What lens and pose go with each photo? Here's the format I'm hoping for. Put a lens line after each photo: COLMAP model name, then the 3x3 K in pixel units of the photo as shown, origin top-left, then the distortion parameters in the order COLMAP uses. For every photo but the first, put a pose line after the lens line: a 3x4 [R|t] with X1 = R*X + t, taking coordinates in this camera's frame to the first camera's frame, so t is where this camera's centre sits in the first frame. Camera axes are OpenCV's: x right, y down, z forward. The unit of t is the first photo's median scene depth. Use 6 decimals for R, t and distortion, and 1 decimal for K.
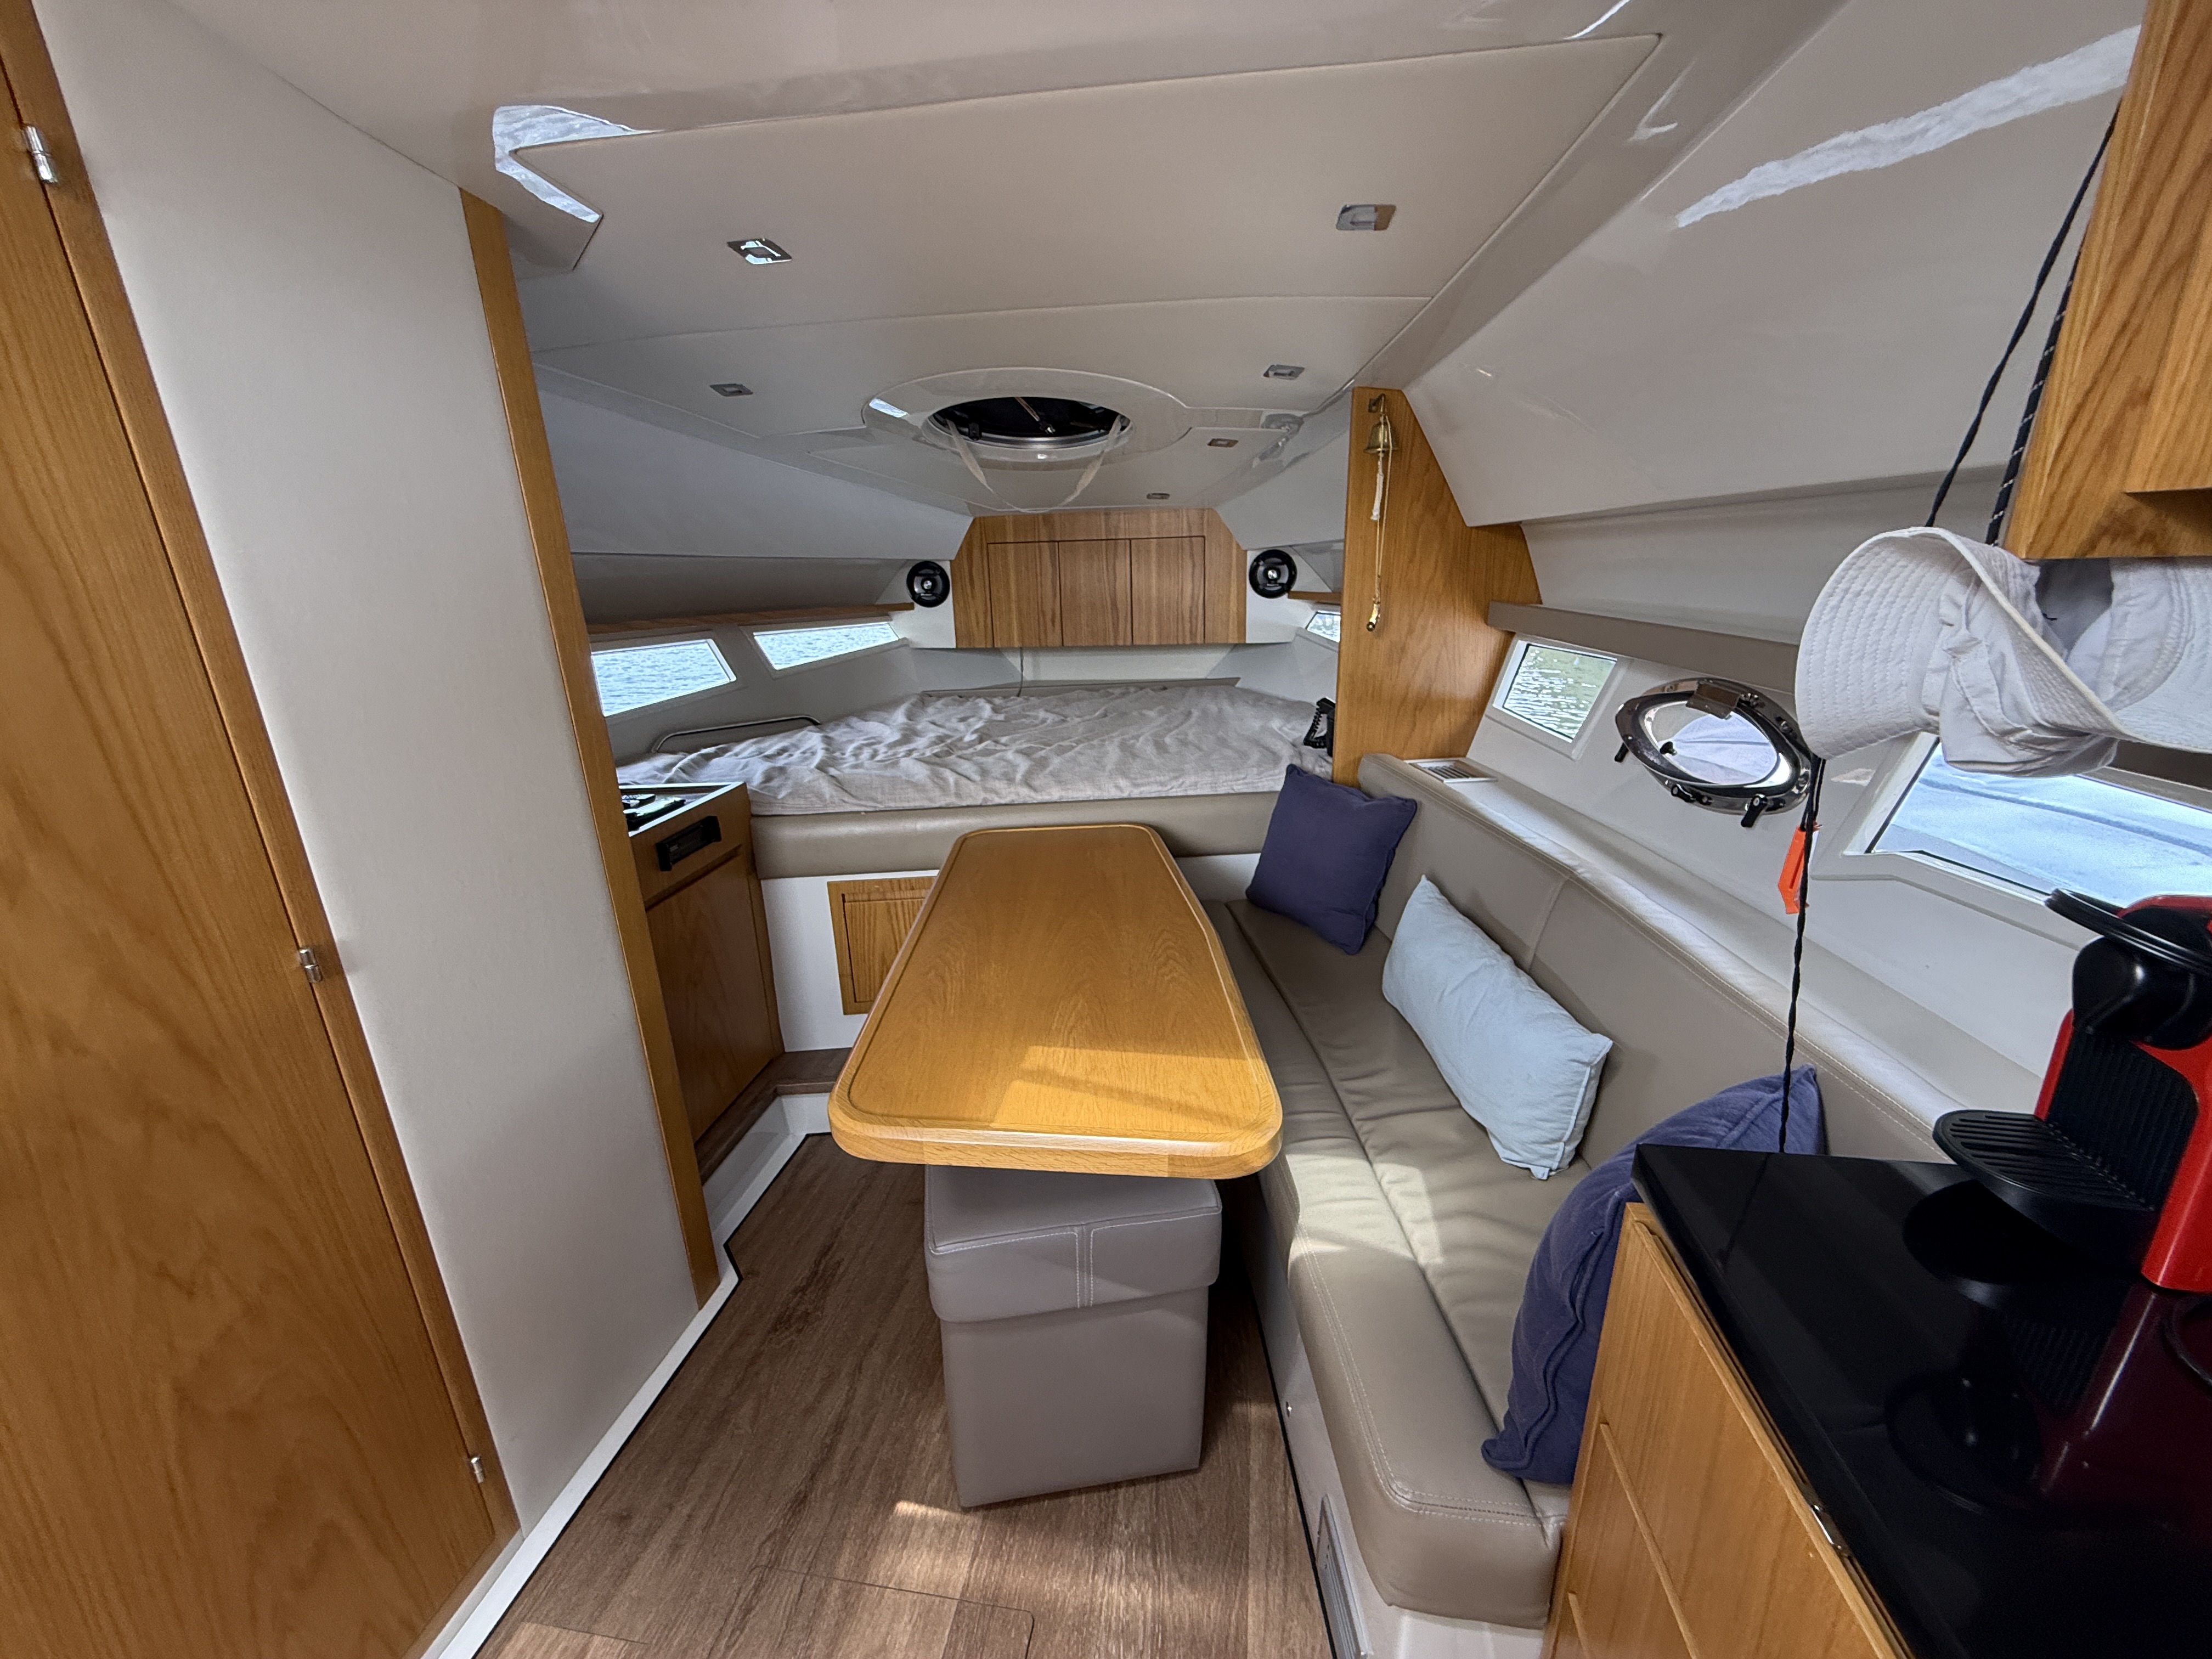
lens RADIAL K [[886.3, 0, 1100.9], [0, 886.3, 831.2], [0, 0, 1]] dist [-0.000736, 0.000523]
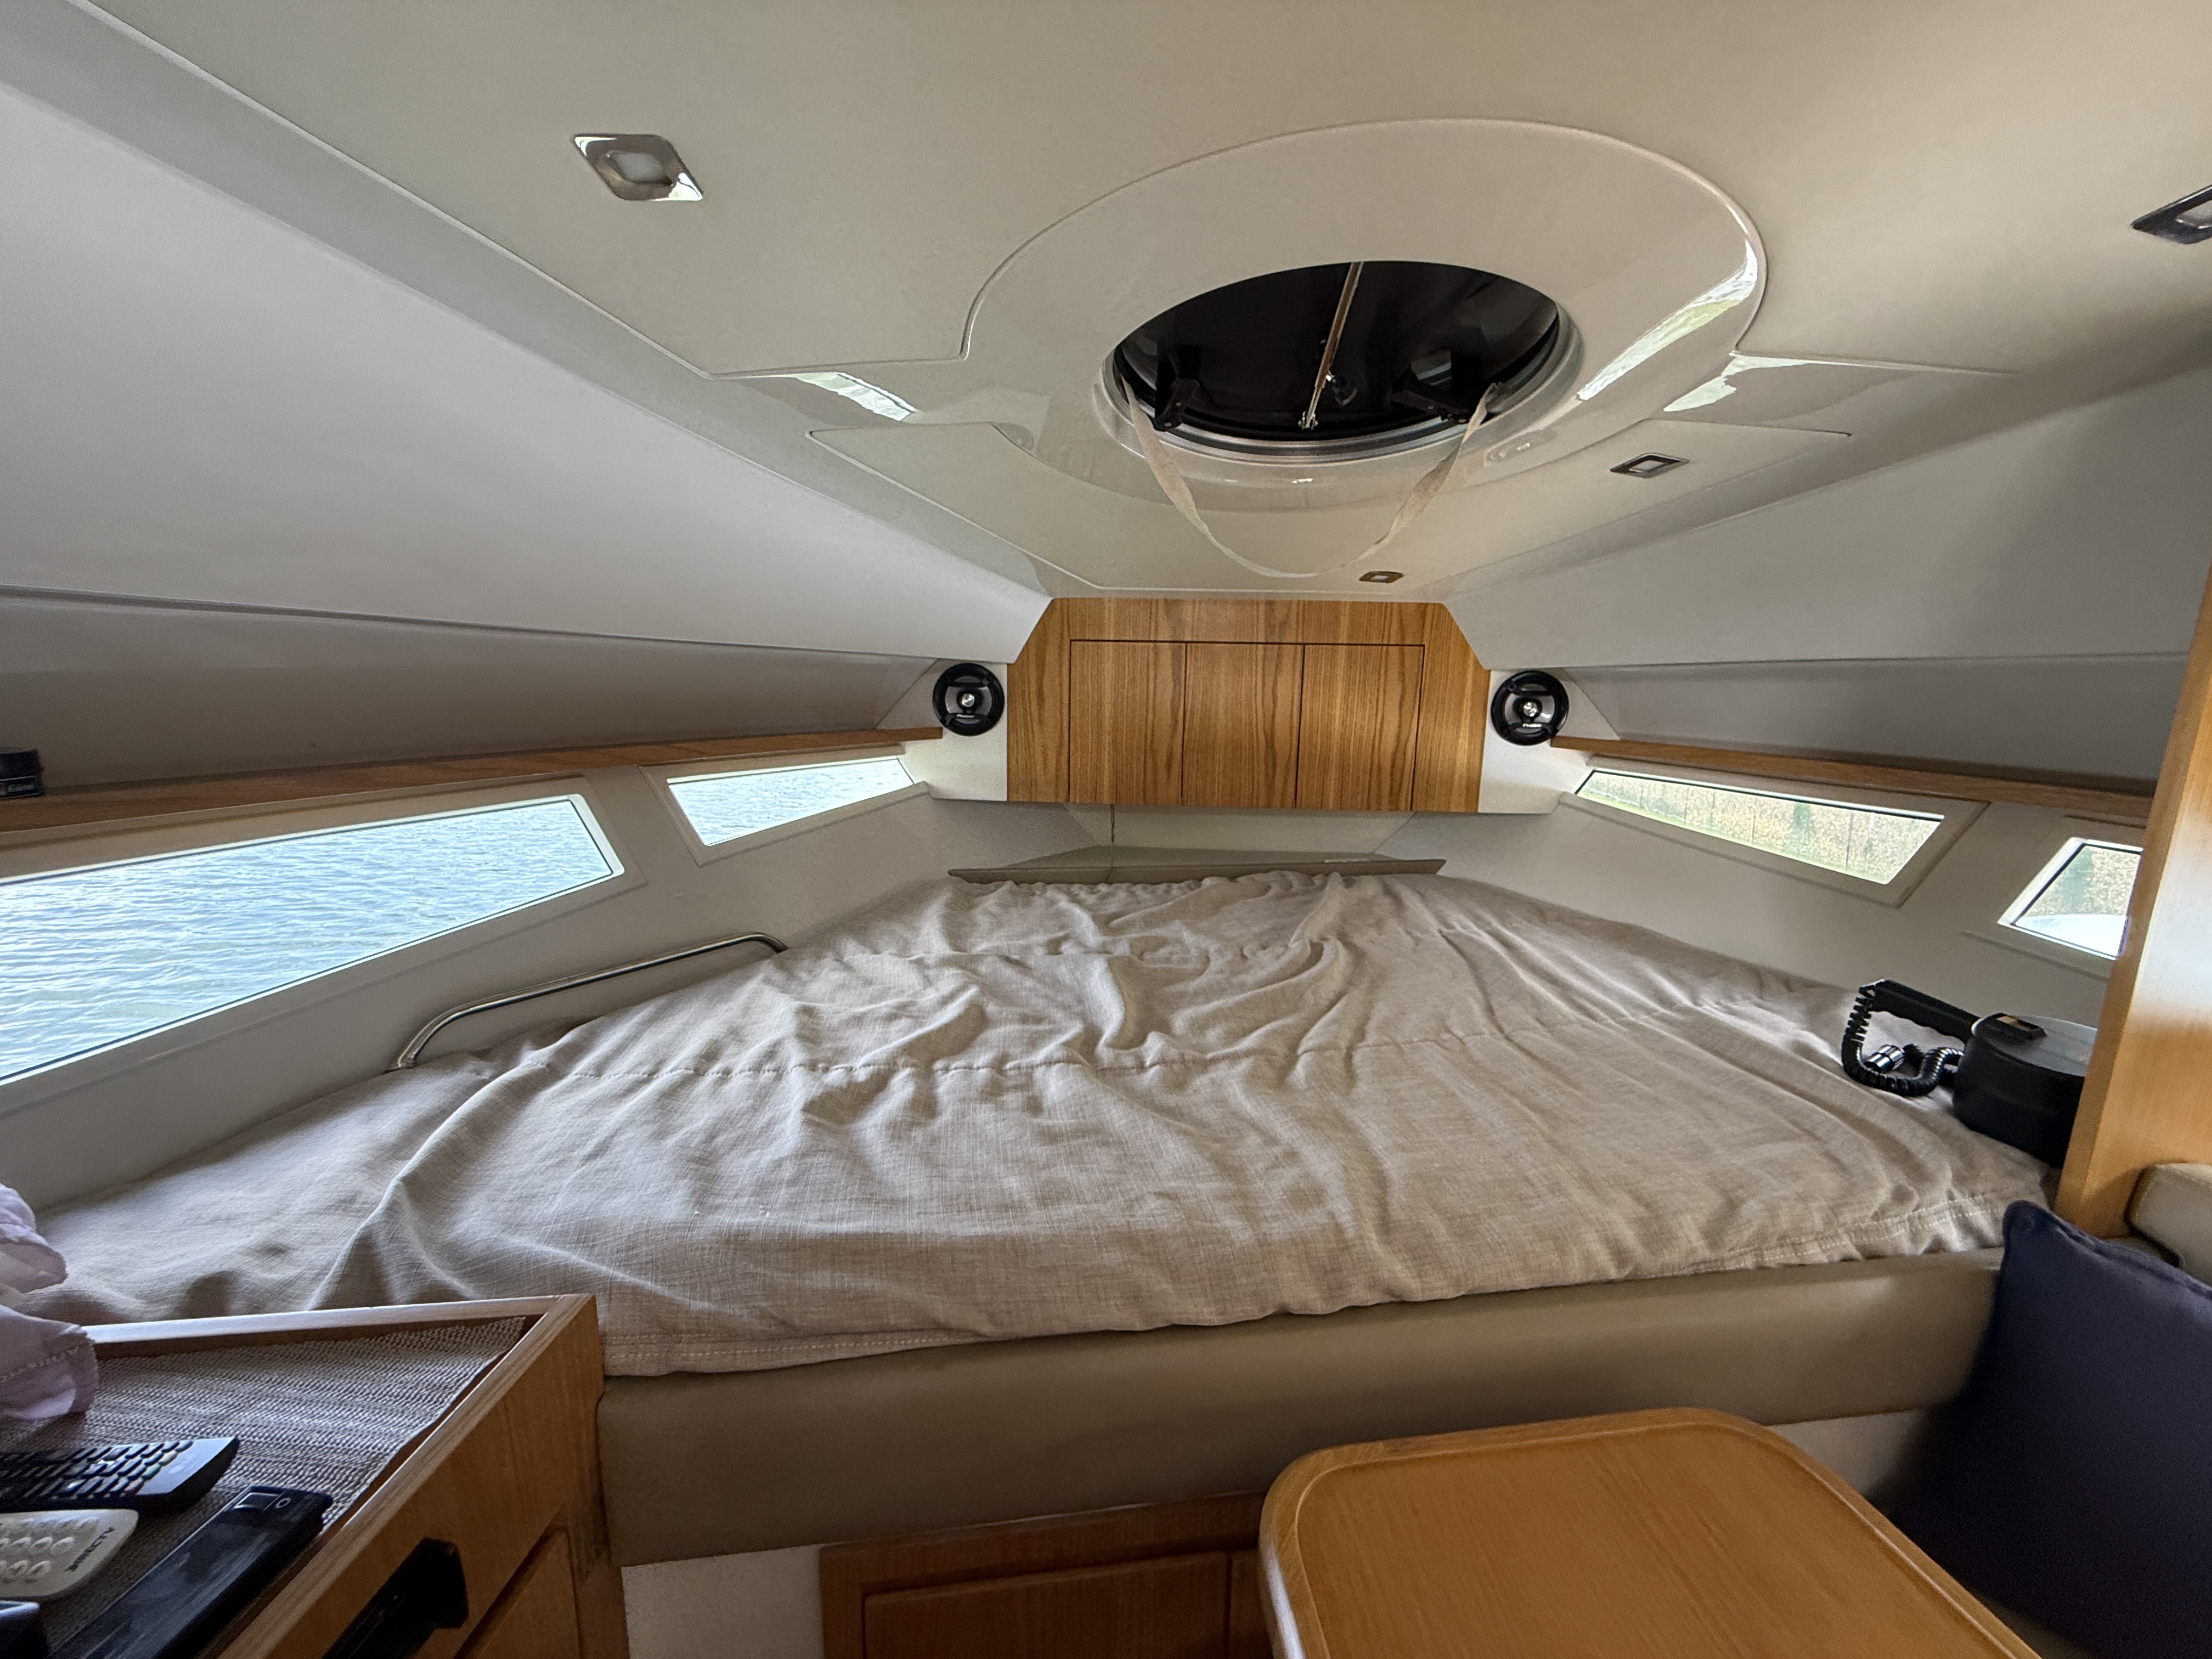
lens RADIAL K [[886.3, 0, 1100.9], [0, 886.3, 831.2], [0, 0, 1]] dist [-0.000736, 0.000523]
pose [[0.996417, 0.031367, 0.078546, -0.153363], [-0.022106, 0.992989, -0.116120, -0.121523], [-0.081637, 0.113968, 0.990125, 0.403136]]
